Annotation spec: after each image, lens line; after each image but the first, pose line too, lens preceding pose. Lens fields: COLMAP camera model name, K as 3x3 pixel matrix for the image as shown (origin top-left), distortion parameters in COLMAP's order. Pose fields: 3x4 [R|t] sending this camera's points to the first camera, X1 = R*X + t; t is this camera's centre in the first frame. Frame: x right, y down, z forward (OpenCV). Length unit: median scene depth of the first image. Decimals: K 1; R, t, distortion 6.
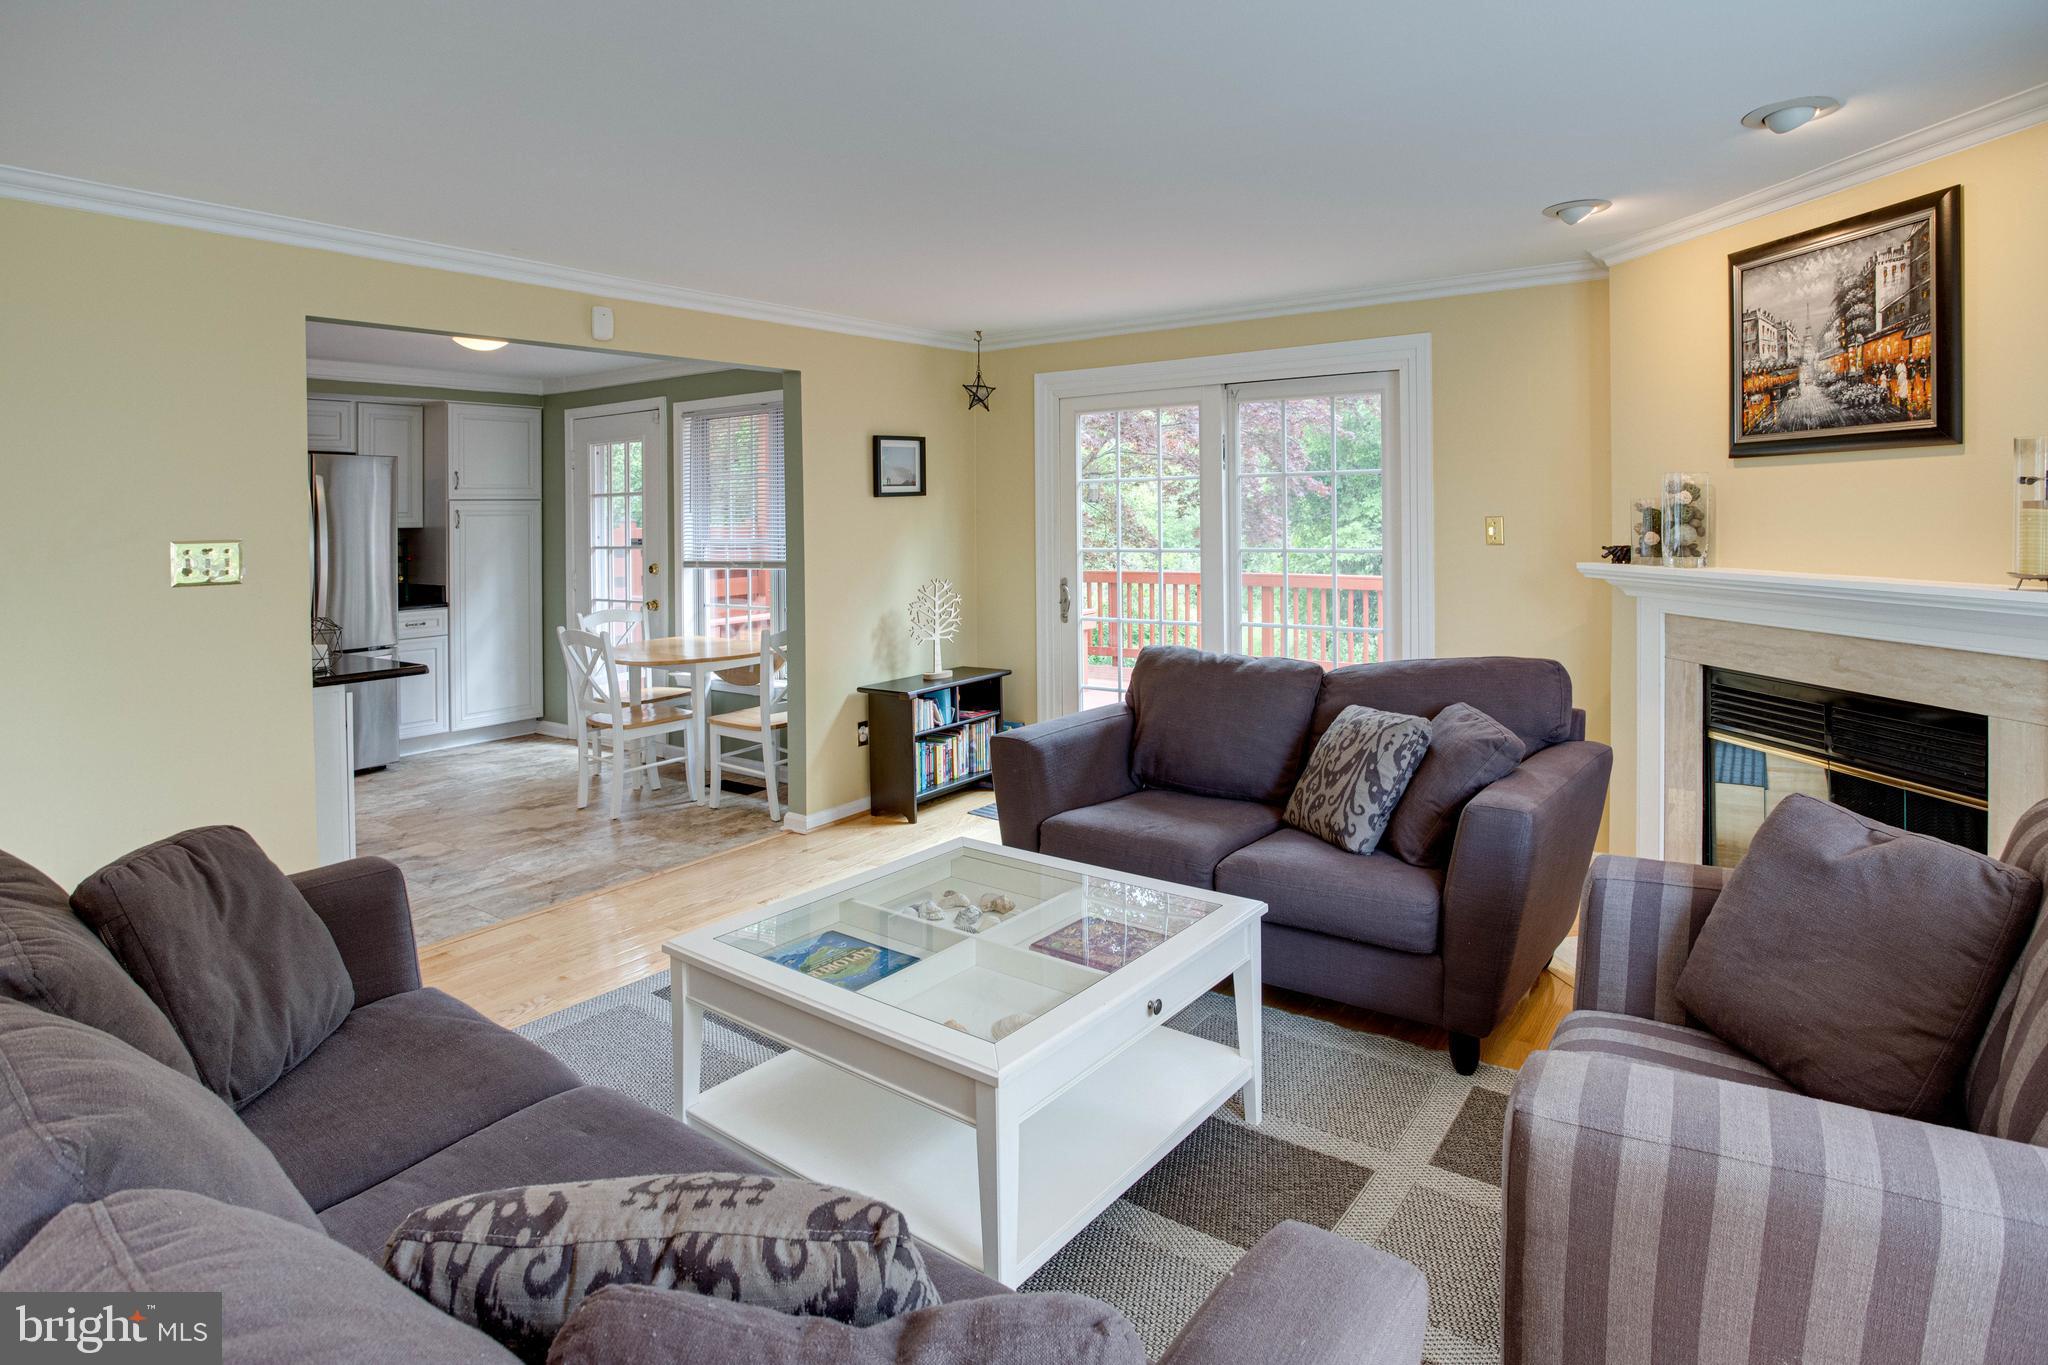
lens RADIAL K [[1078.5, 0, 1068.5], [0, 1078.5, 519.4], [0, 0, 1]] dist [-0.056508, 0.022511]
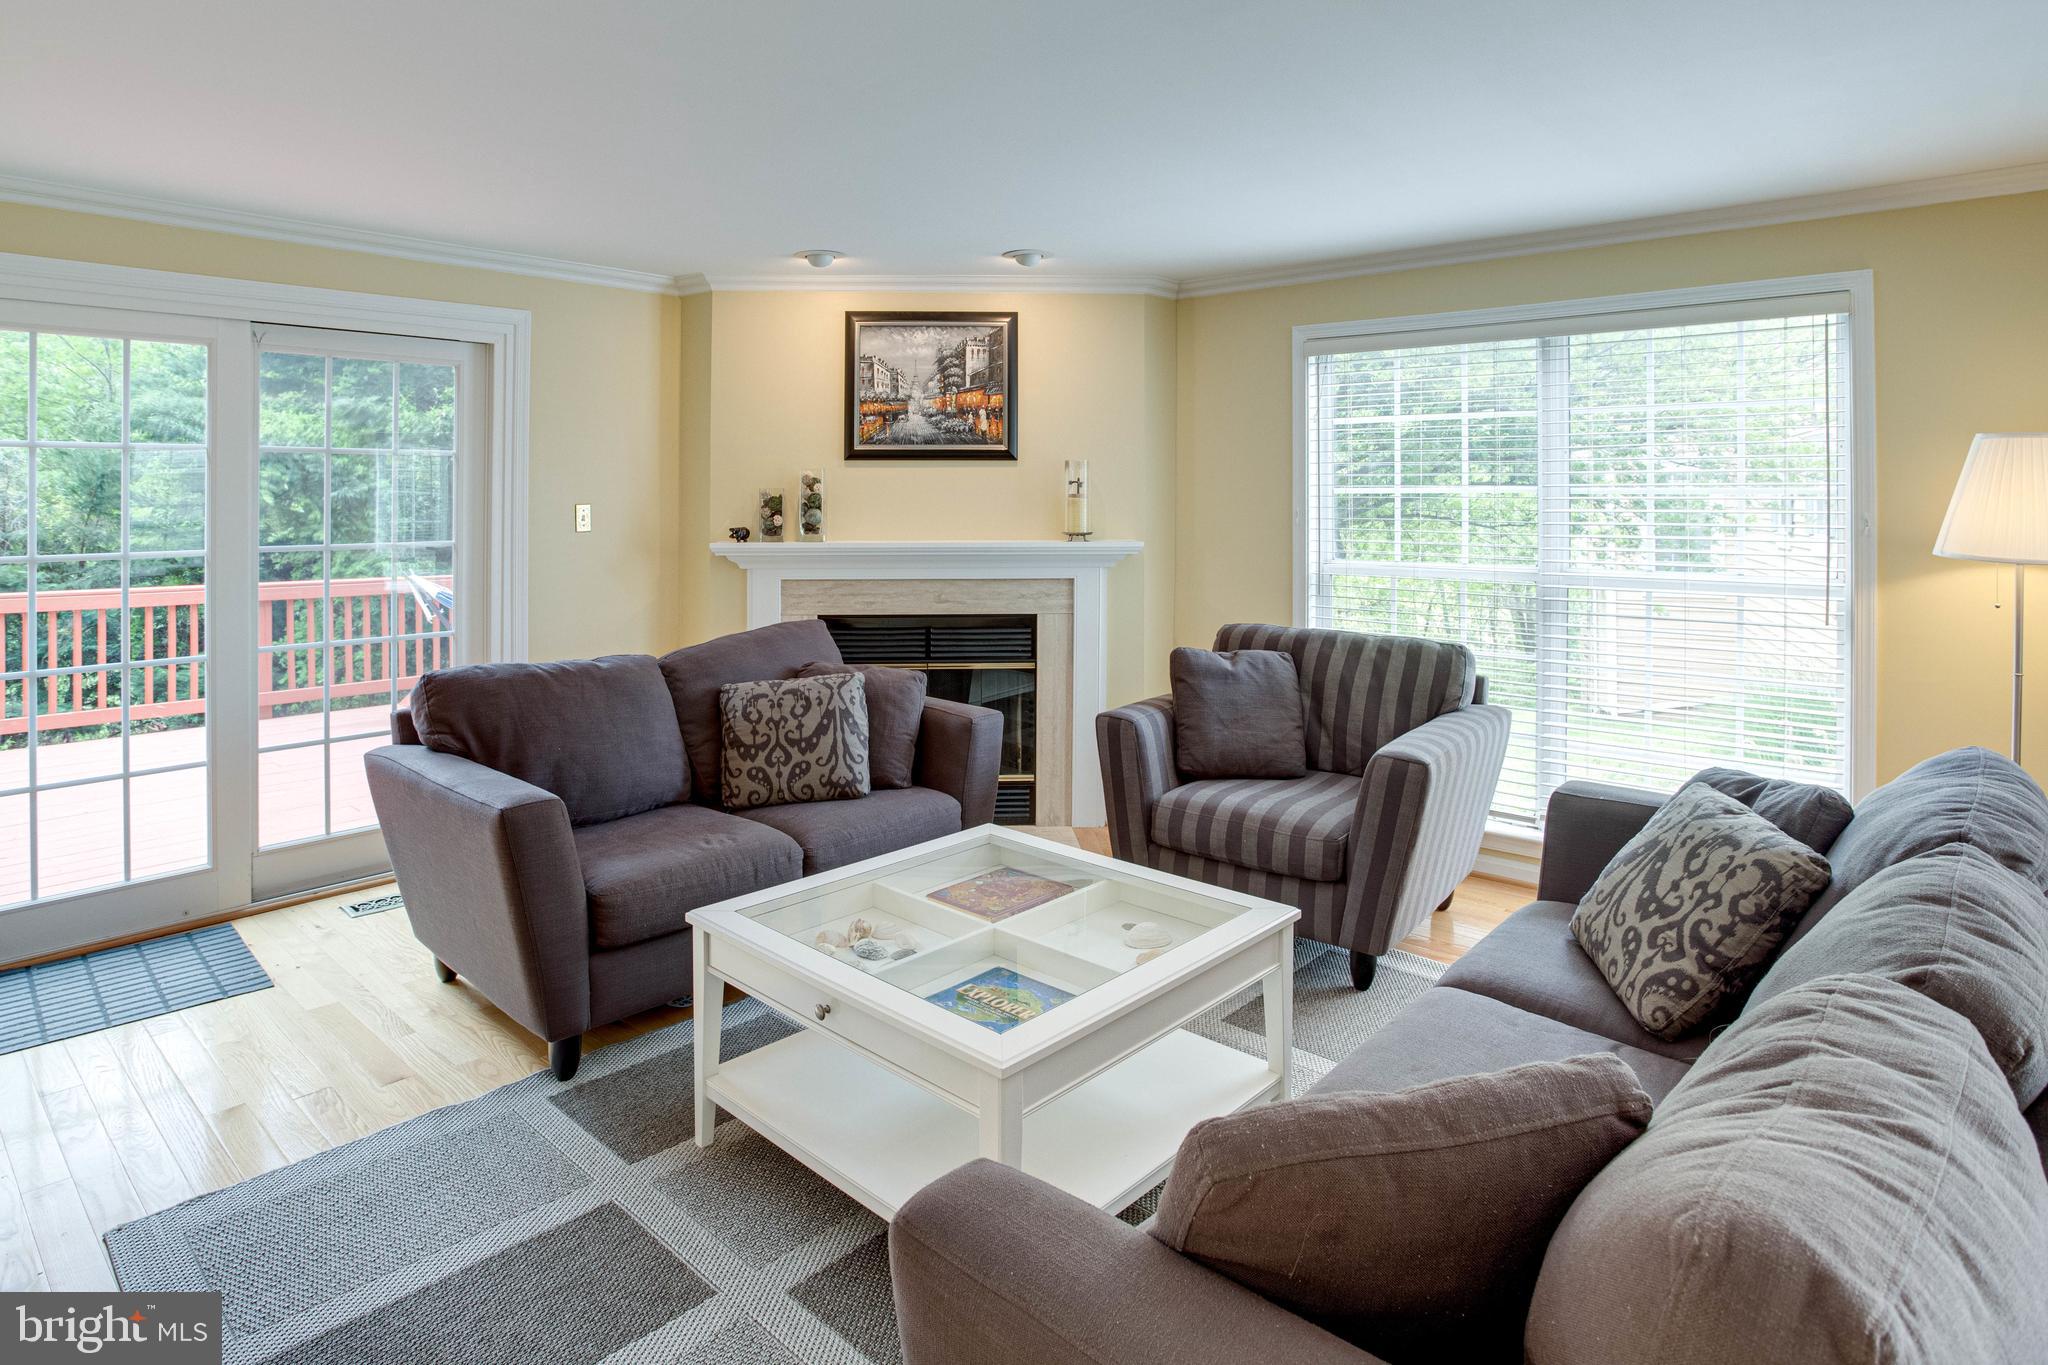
lens RADIAL K [[1136.2, 0, 984.4], [0, 1136.2, 466.8], [0, 0, 1]] dist [-0.063038, 0.025034]
pose [[0.144603, 0.036300, 0.988824, -0.829254], [0.005405, 0.999283, -0.037475, 0.007315], [-0.989475, 0.010764, 0.144303, 0.636161]]
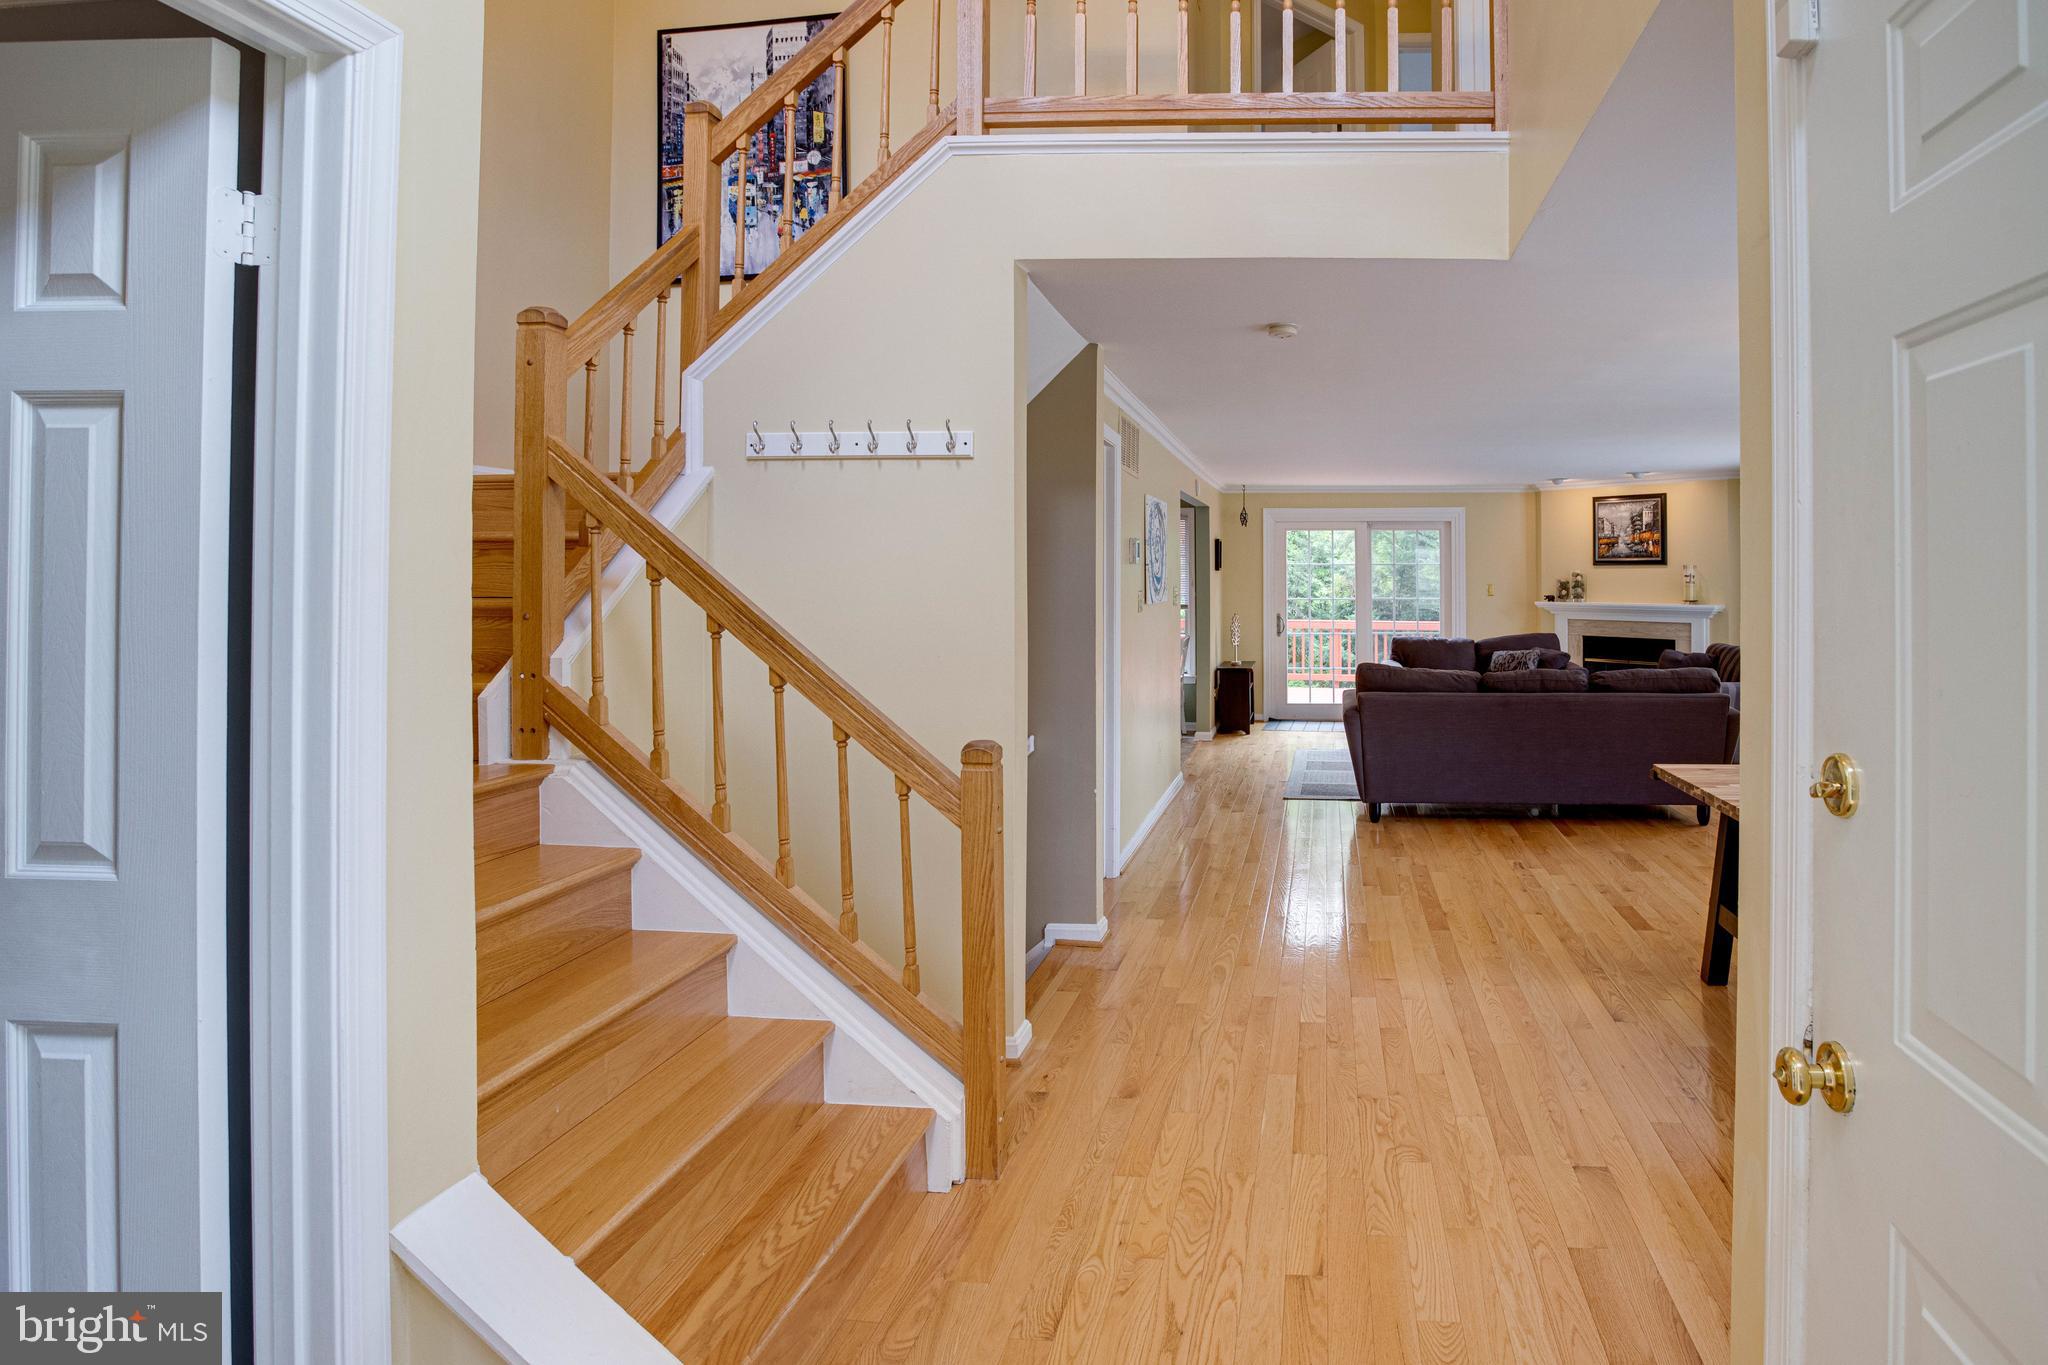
lens RADIAL K [[1071.4, 0, 1278.9], [0, 1071.4, 515.8], [0, 0, 1]] dist [-0.012001, 0.000122]
pose [[0.848860, 0.046507, 0.526567, -1.800404], [-0.011461, 0.997507, -0.069625, 0.024779], [-0.528493, 0.053067, 0.847277, -1.147506]]
